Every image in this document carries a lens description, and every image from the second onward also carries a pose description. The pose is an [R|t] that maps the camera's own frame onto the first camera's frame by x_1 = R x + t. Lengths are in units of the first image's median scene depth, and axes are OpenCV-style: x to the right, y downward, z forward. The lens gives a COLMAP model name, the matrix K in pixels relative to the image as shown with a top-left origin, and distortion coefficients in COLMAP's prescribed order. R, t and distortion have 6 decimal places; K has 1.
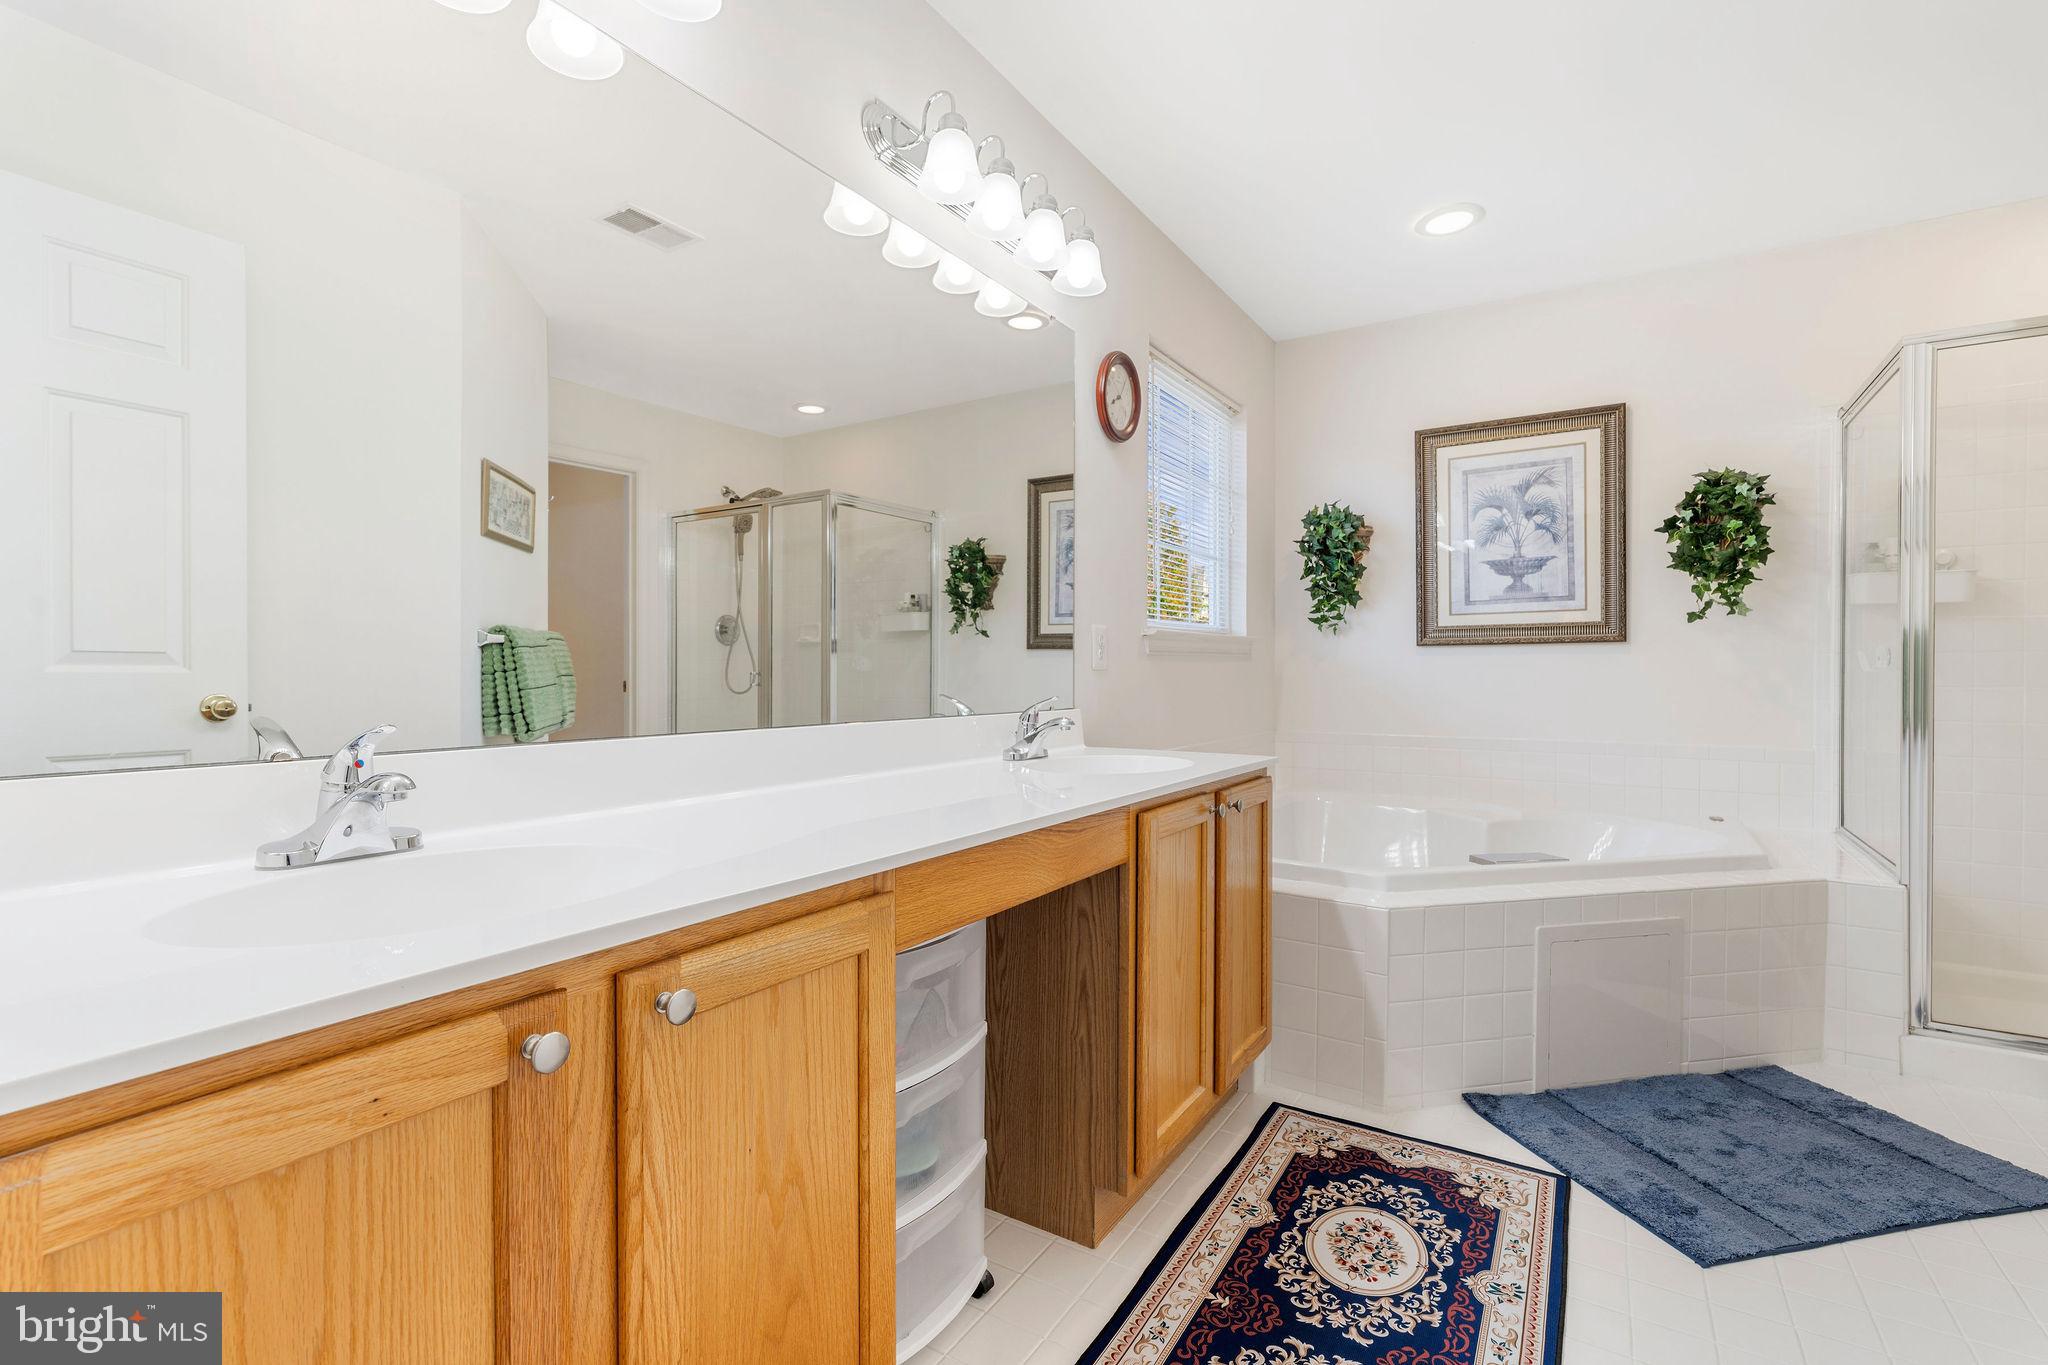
lens RADIAL K [[932.2, 0, 1021.3], [0, 932.2, 677.7], [0, 0, 1]] dist [-0.000440, -0.000267]
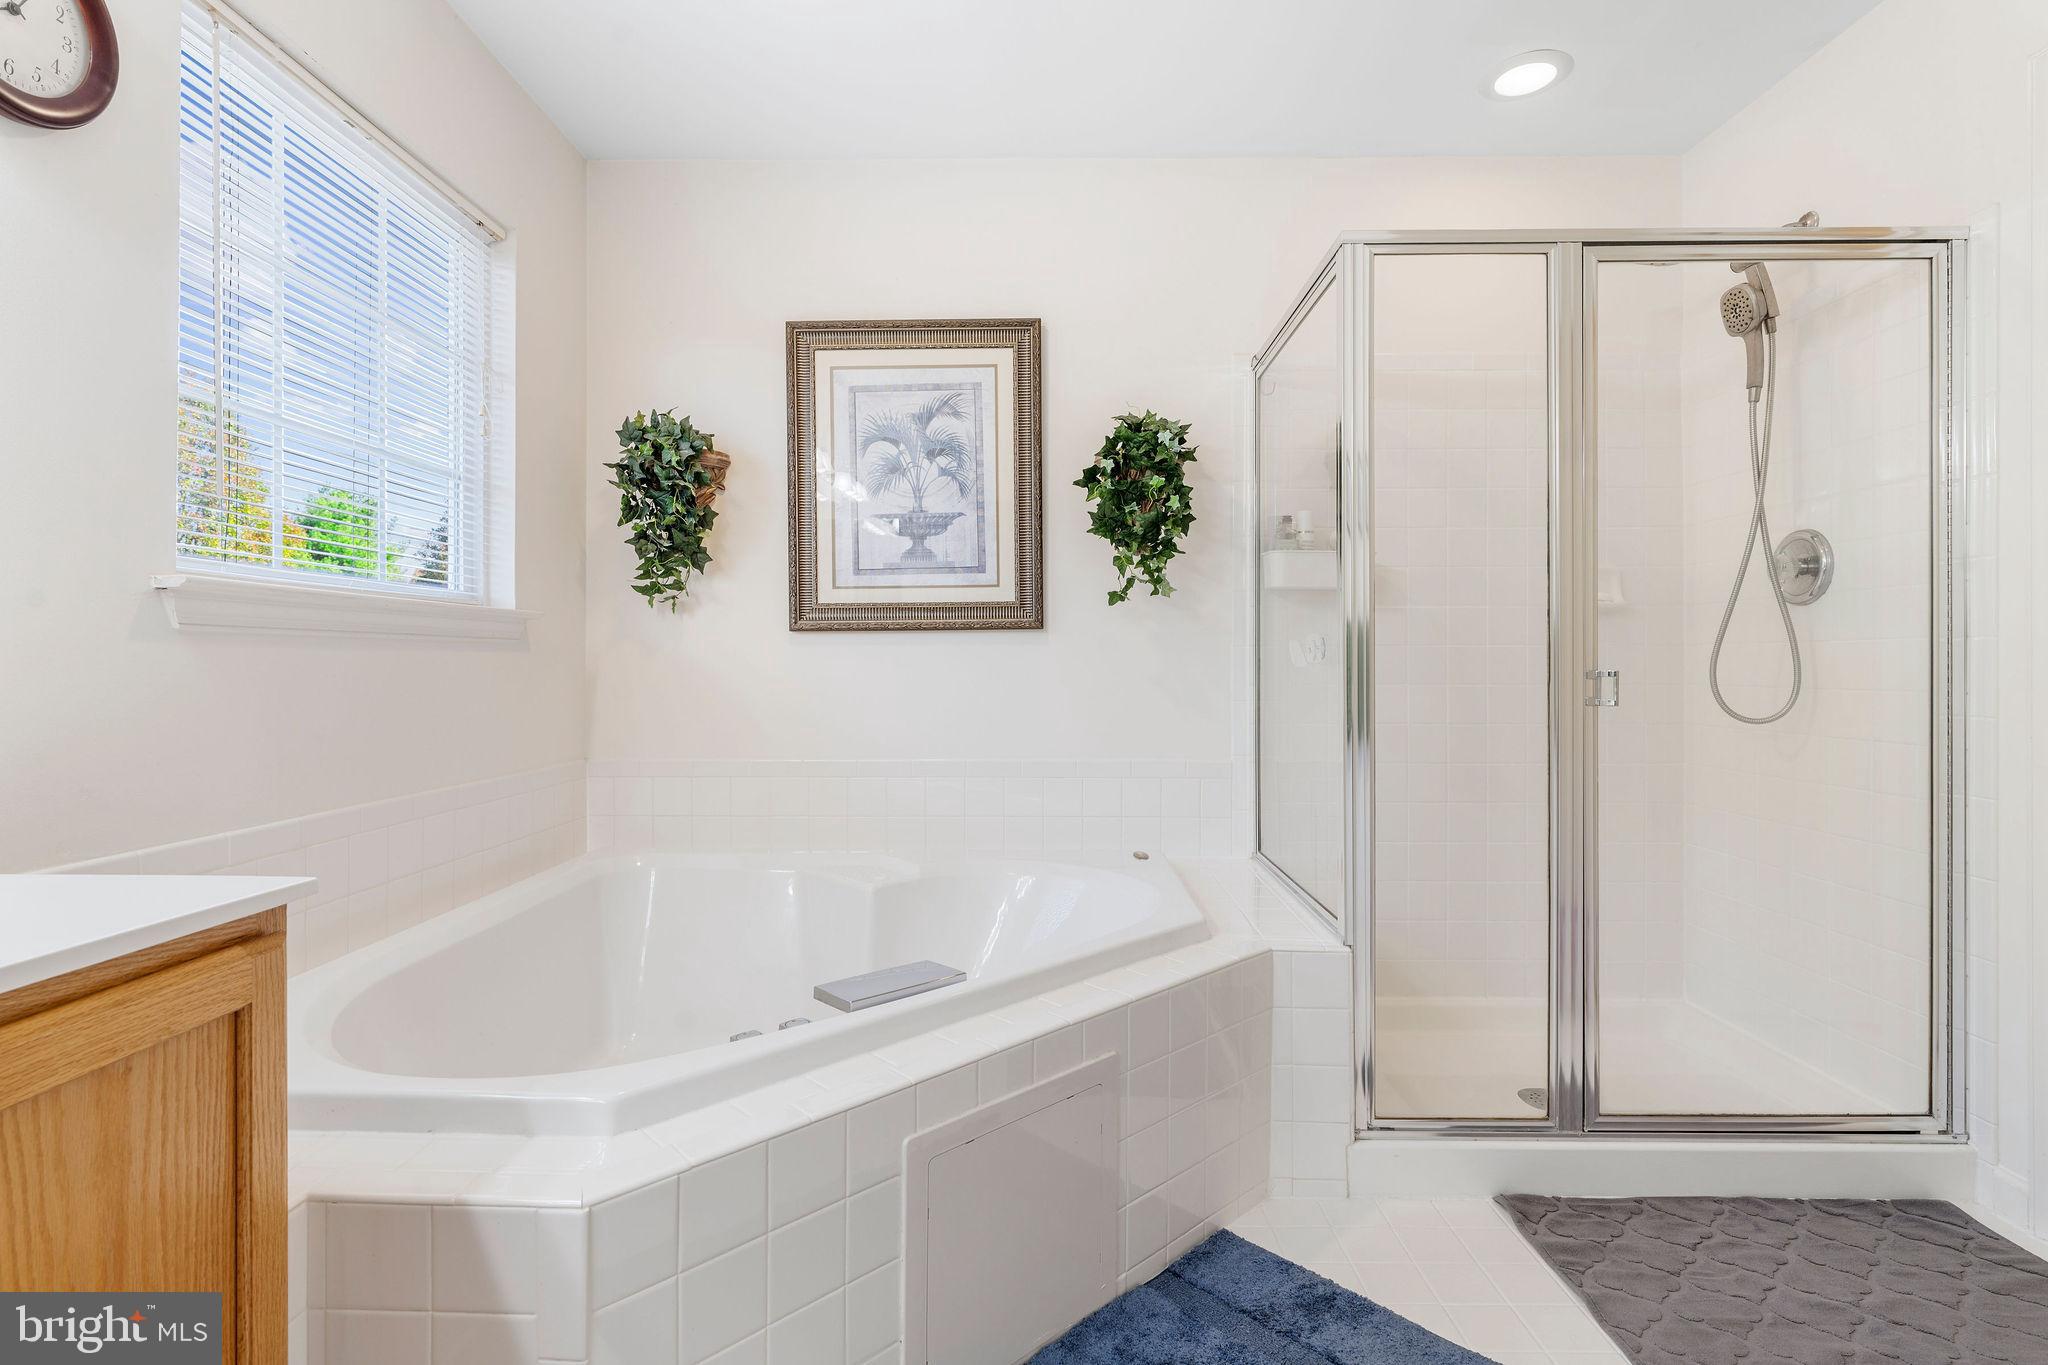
lens RADIAL K [[1001.6, 0, 1020.7], [0, 1001.6, 675.4], [0, 0, 1]] dist [-0.000999, 0.000045]
pose [[0.852048, -0.004882, 0.523441, 0.195877], [0.004916, 0.999987, 0.001325, -0.001257], [-0.523441, 0.001444, 0.852061, 0.298307]]
